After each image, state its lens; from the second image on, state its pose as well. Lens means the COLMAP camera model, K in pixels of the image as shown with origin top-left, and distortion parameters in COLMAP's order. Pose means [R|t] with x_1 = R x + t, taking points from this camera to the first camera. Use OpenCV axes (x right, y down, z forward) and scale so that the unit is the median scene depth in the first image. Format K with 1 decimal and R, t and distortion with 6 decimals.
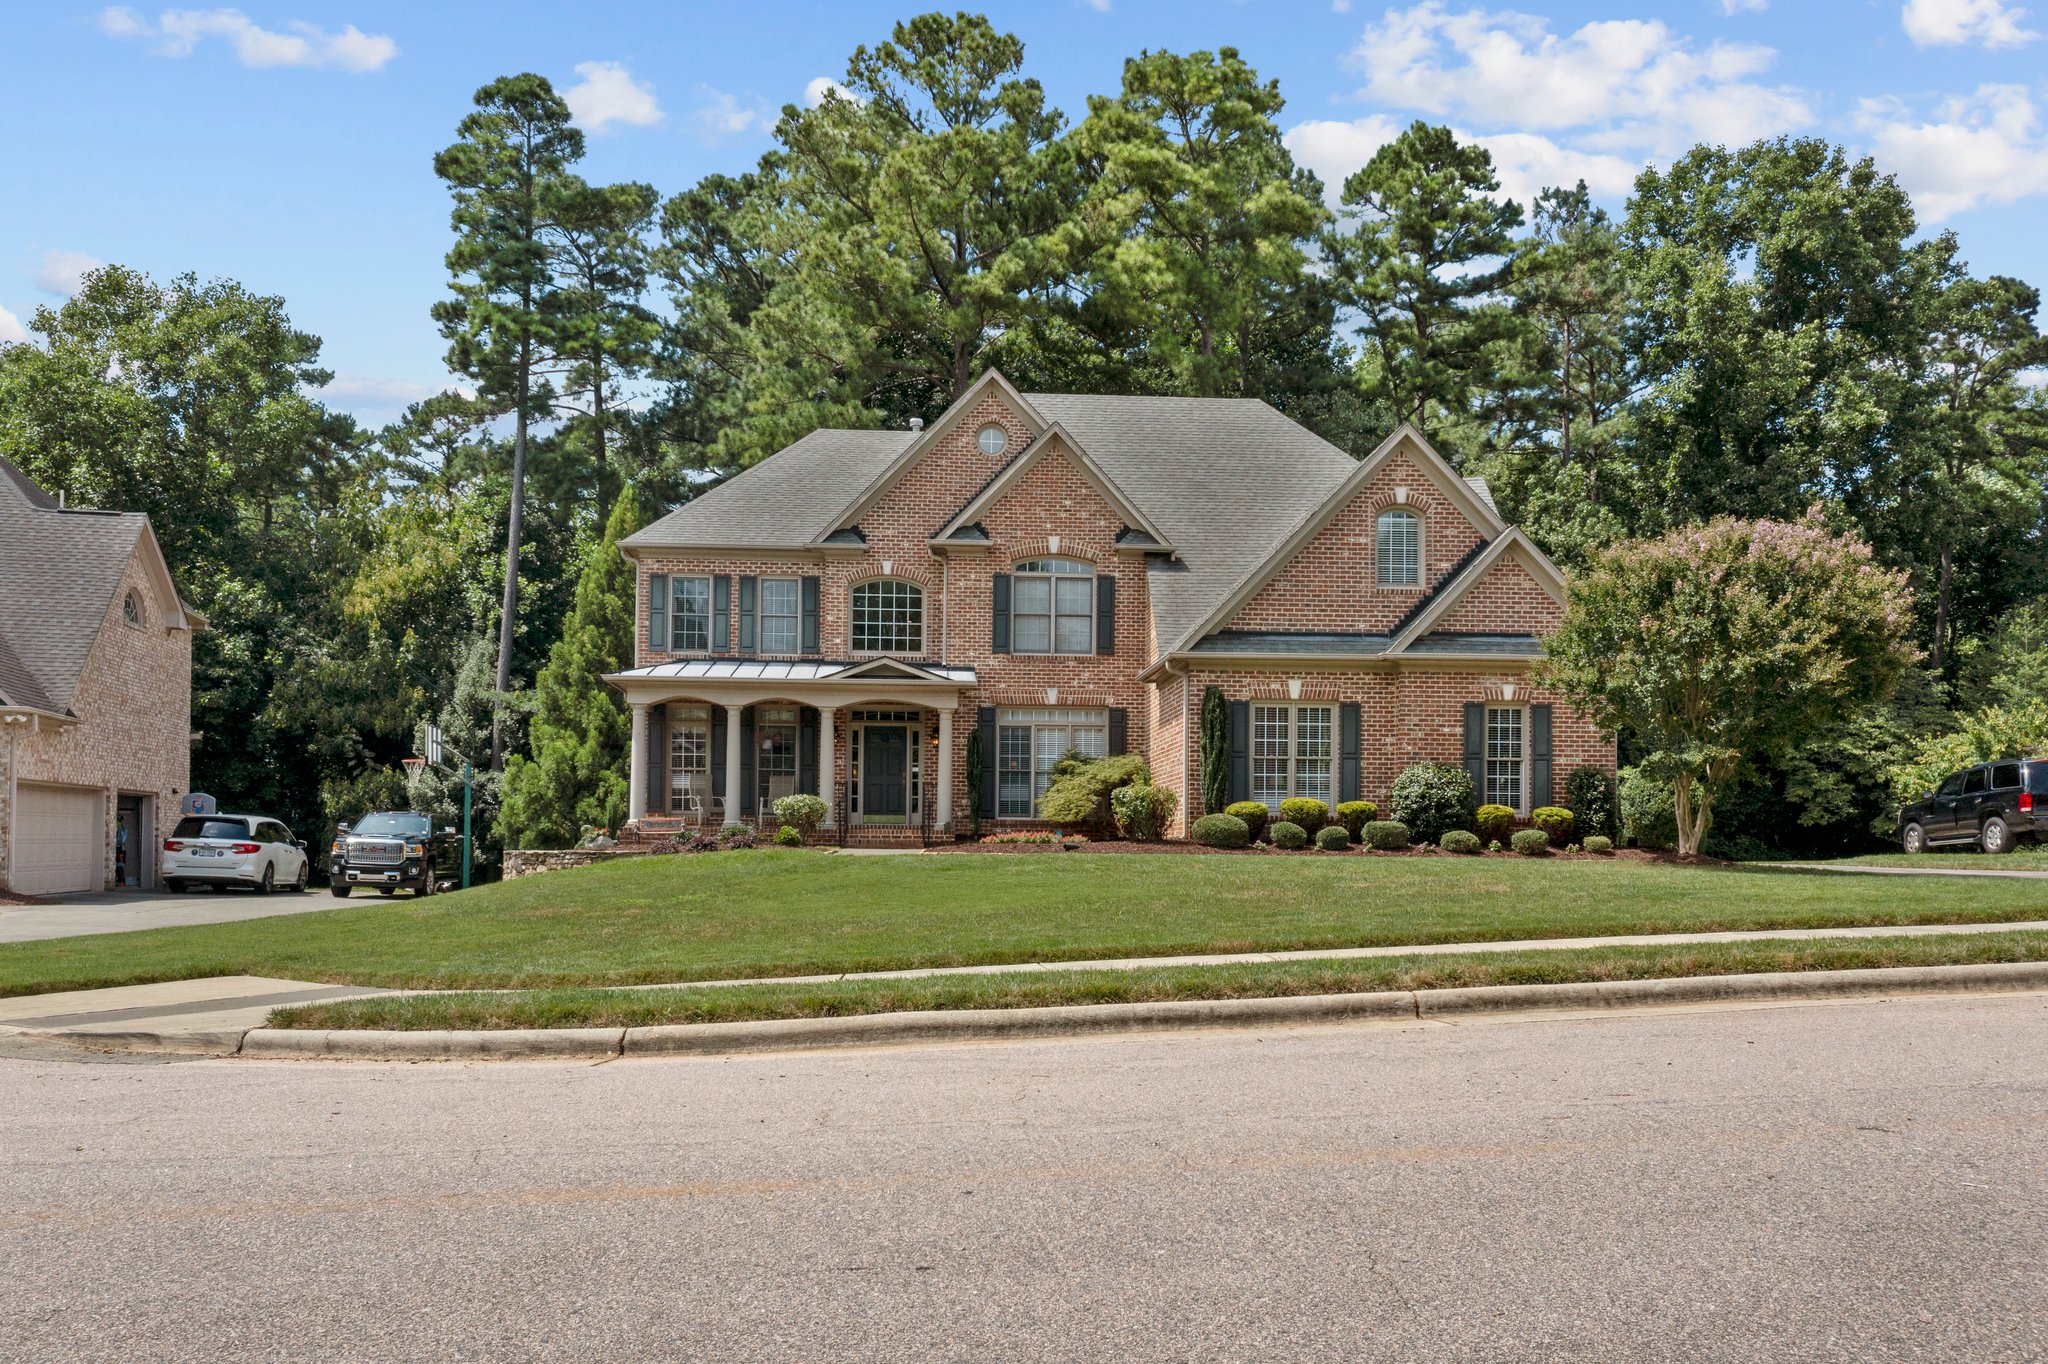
lens RADIAL K [[1698.4, 0, 1028.8], [0, 1698.4, 863.0], [0, 0, 1]] dist [-0.015268, -0.004614]
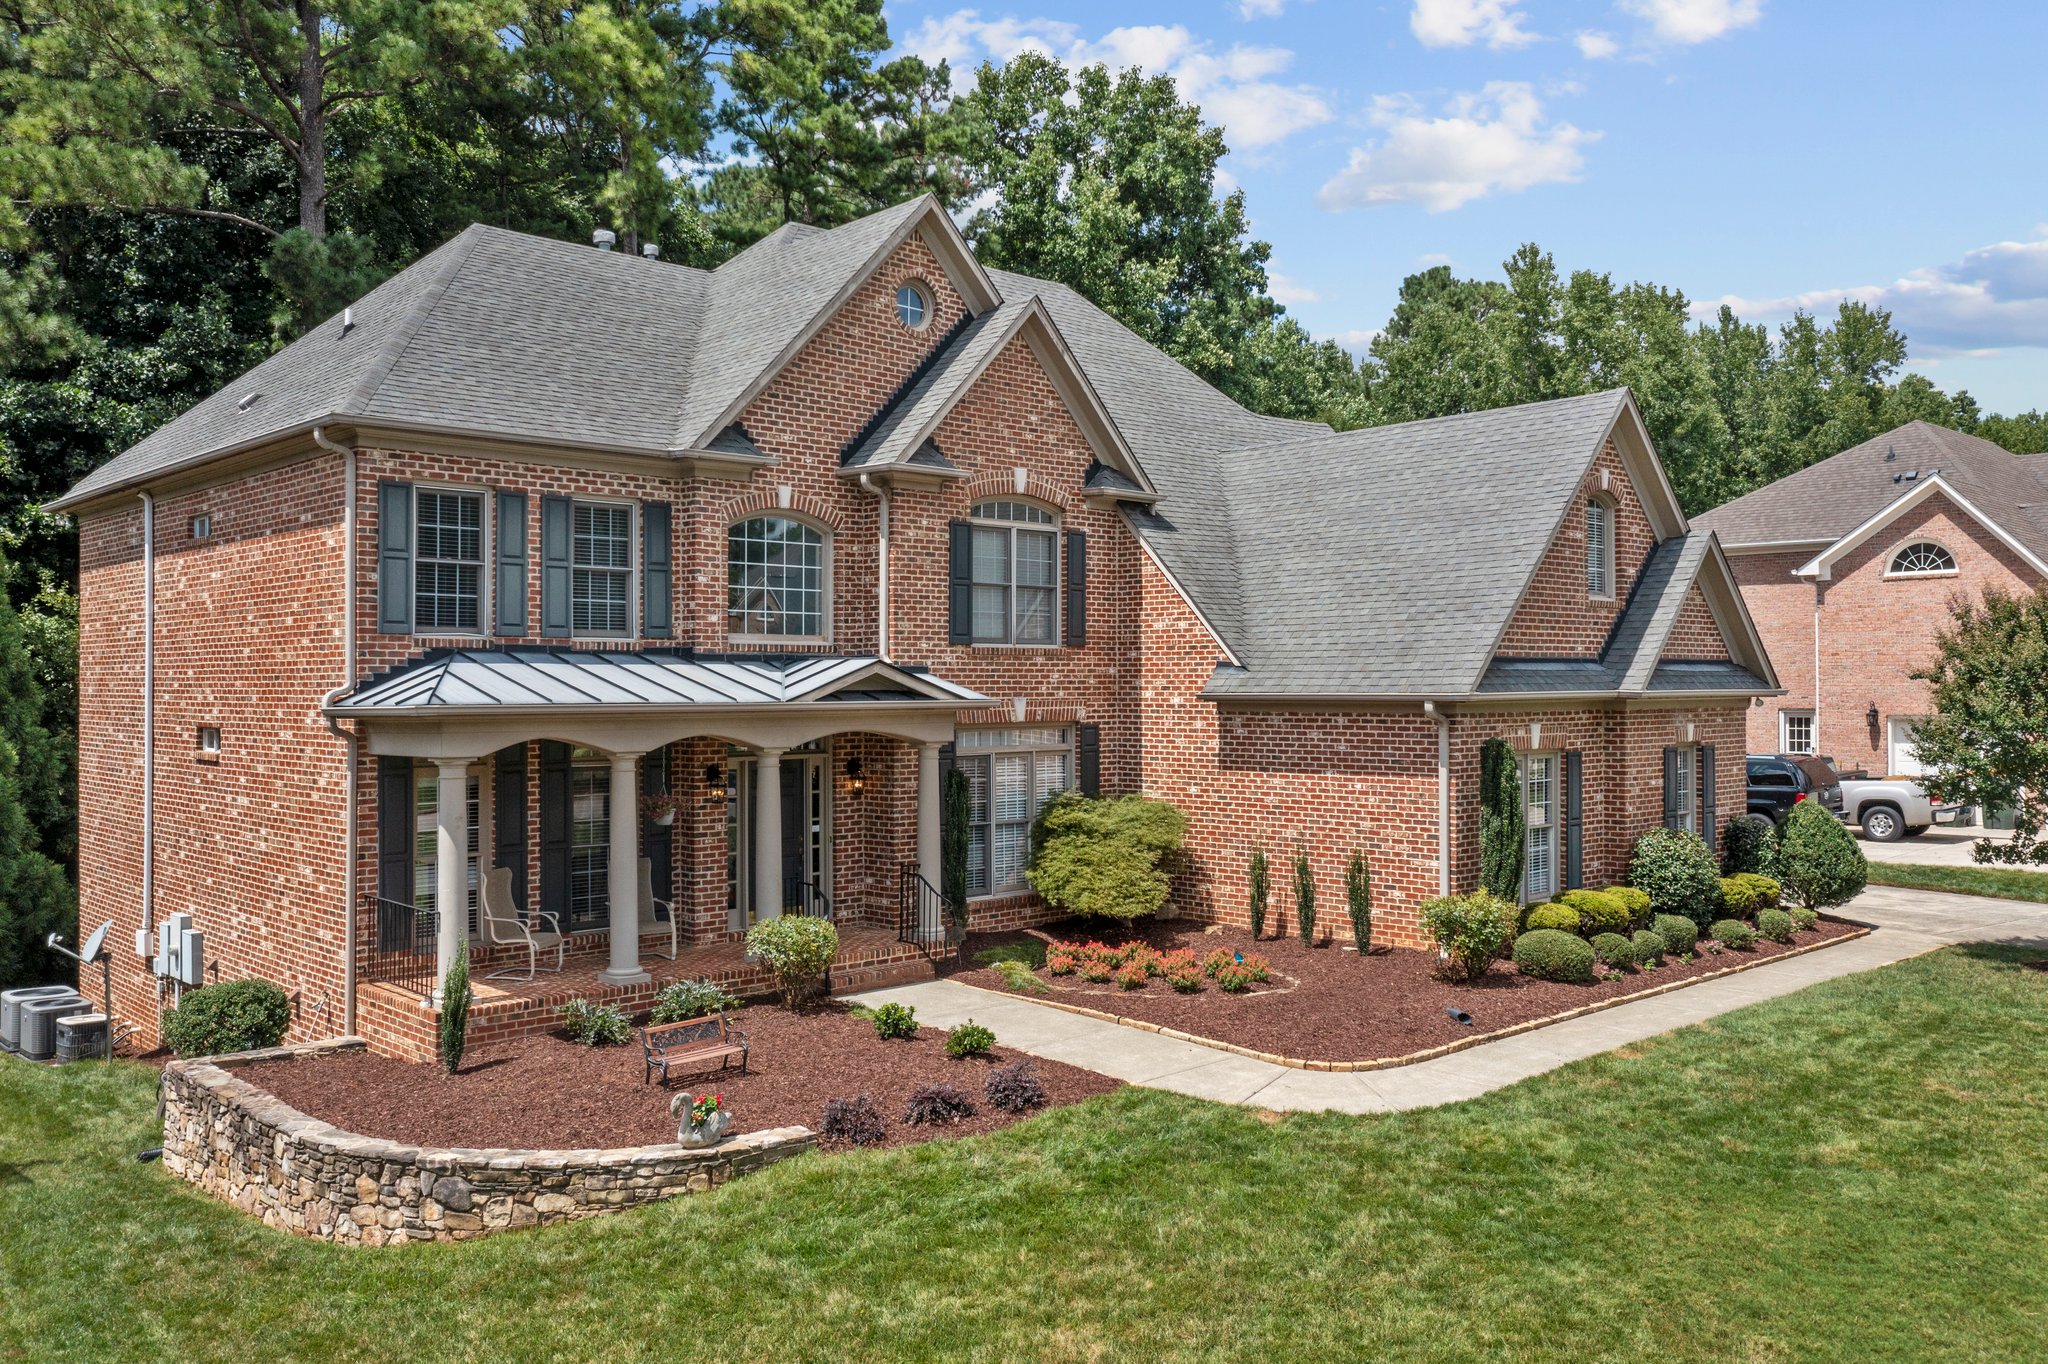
lens RADIAL K [[1617.2, 0, 1023.9], [0, 1617.2, 688.0], [0, 0, 1]] dist [-0.007767, 0.003906]
pose [[0.770411, -0.012025, 0.637435, -0.379724], [0.012374, 0.999916, 0.003907, -0.107252], [-0.637428, 0.004878, 0.770495, 0.505386]]
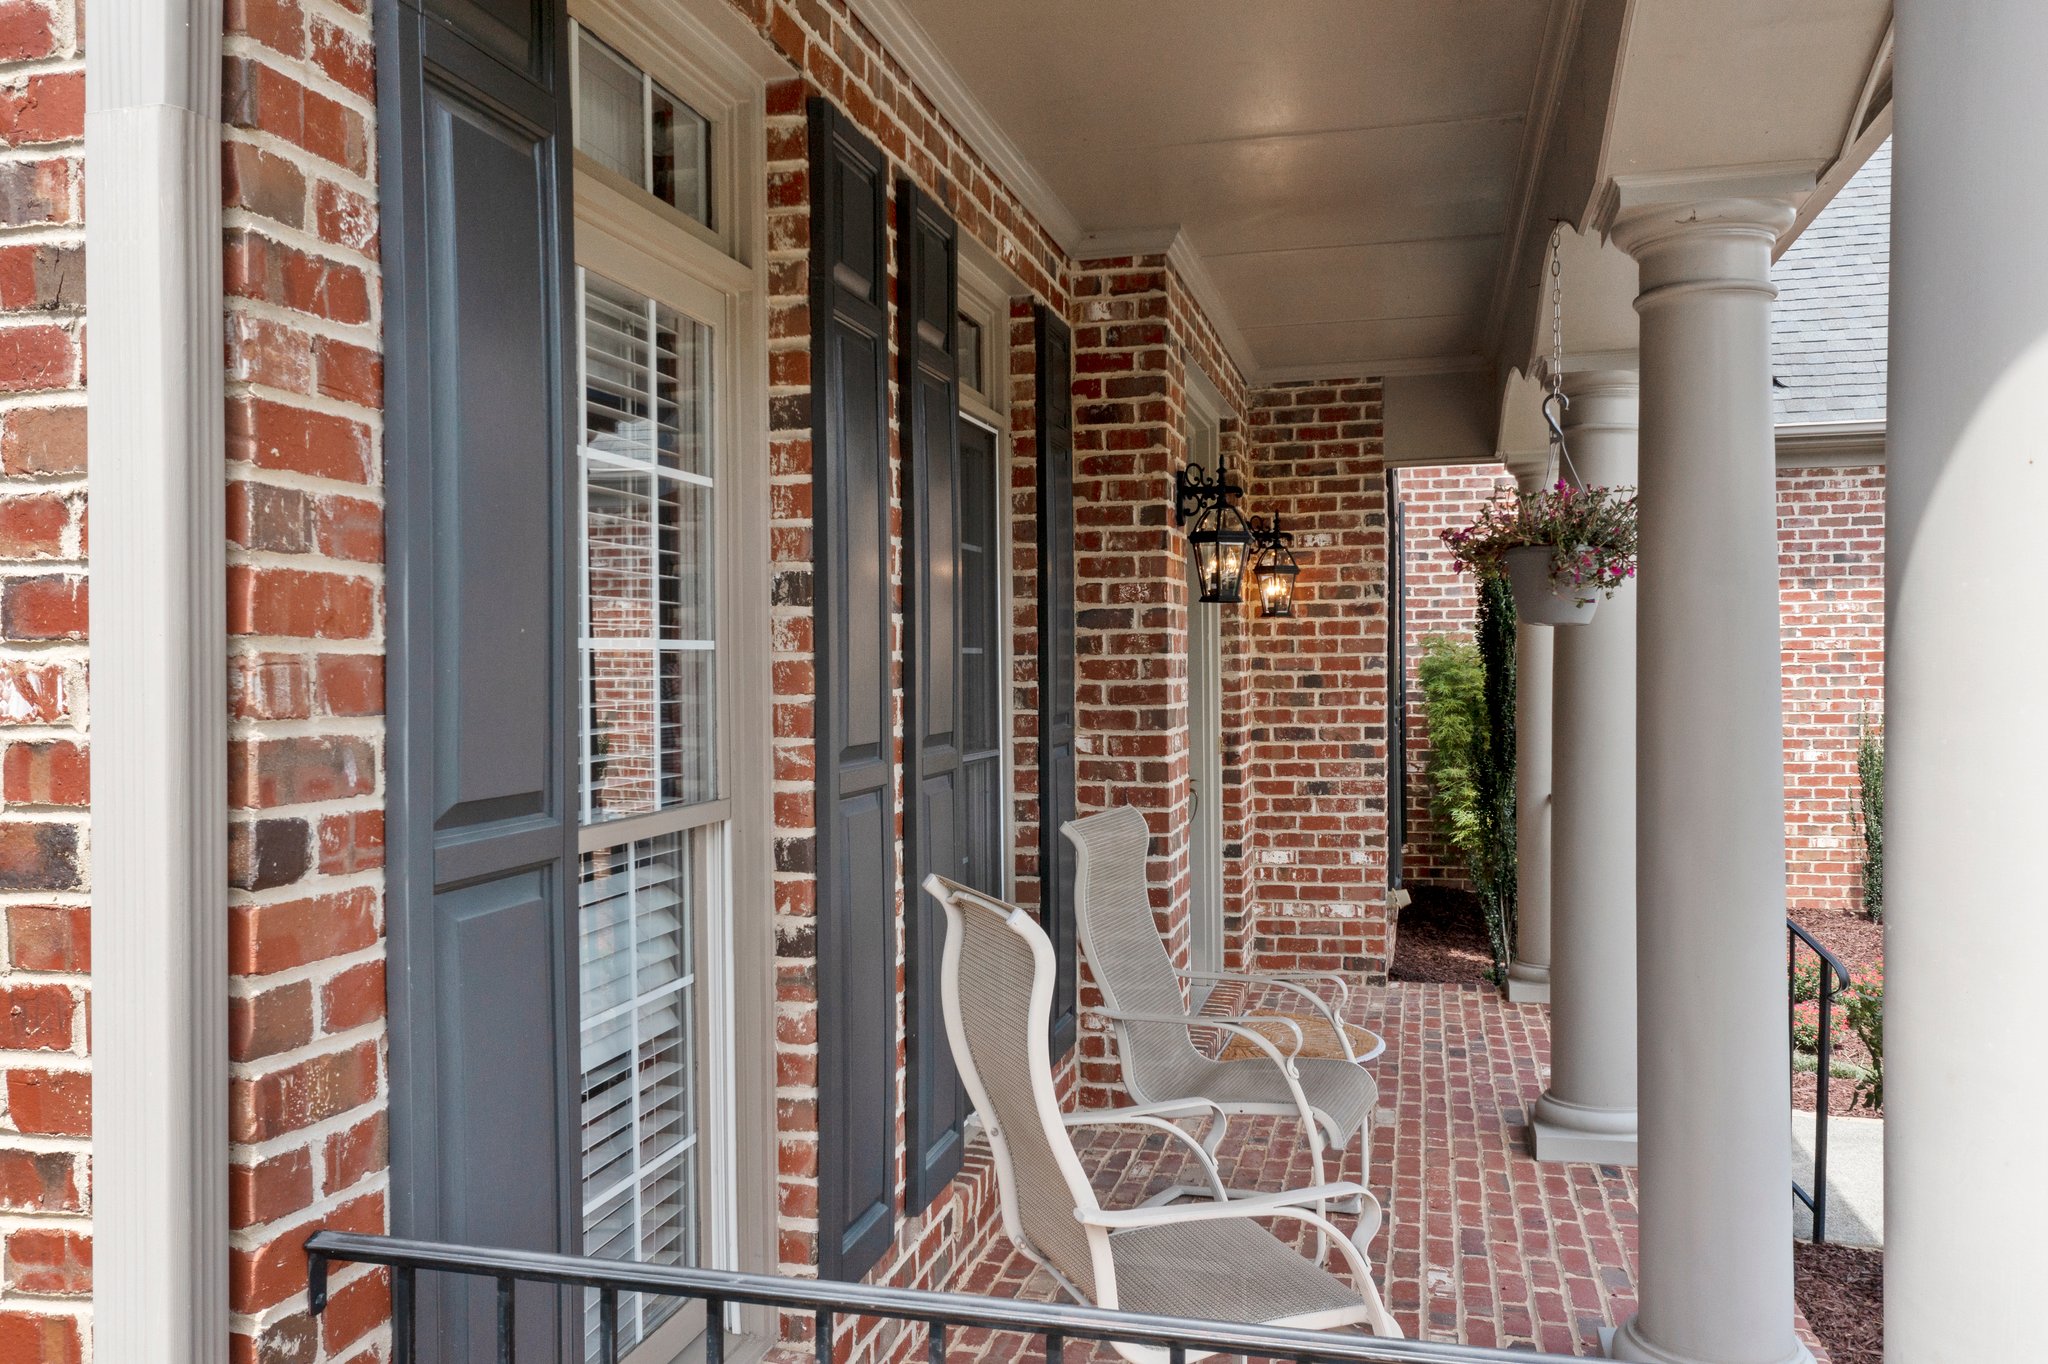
lens RADIAL K [[1623.3, 0, 1017.9], [0, 1623.3, 678.0], [0, 0, 1]] dist [-0.006012, 0.005270]
pose [[0.305398, -0.021759, 0.951976, -0.264311], [0.016487, 0.999710, 0.017561, -0.063636], [-0.952082, 0.010332, 0.305668, 0.961052]]
